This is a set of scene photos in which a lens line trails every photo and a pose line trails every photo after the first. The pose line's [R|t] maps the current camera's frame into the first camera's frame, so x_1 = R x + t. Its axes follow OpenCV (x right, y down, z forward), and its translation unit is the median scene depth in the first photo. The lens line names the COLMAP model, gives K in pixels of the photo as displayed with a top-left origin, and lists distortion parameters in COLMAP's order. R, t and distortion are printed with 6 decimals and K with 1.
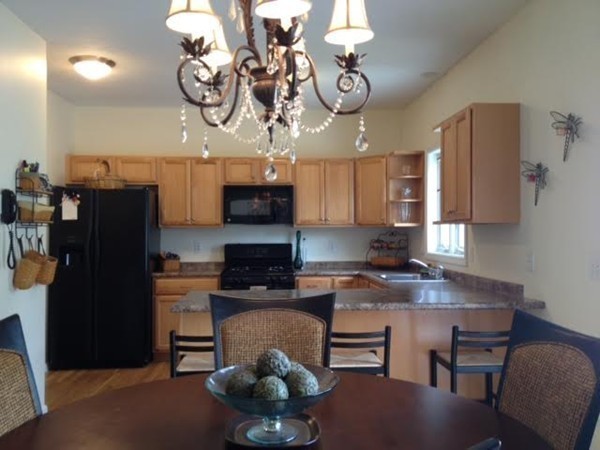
lens RADIAL K [[552.3, 0, 300.0], [0, 552.3, 225.0], [0, 0, 1]] dist [0.106209, -0.228869]
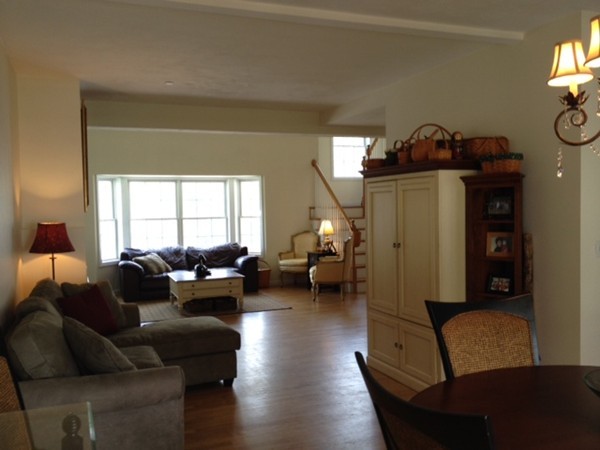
lens RADIAL K [[552.3, 0, 300.0], [0, 552.3, 225.0], [0, 0, 1]] dist [0.106209, -0.228869]
pose [[0.300145, 0.034102, -0.953284, 0.194847], [0.028164, 0.998608, 0.044591, -0.026121], [0.953478, -0.040232, 0.298766, 0.009034]]
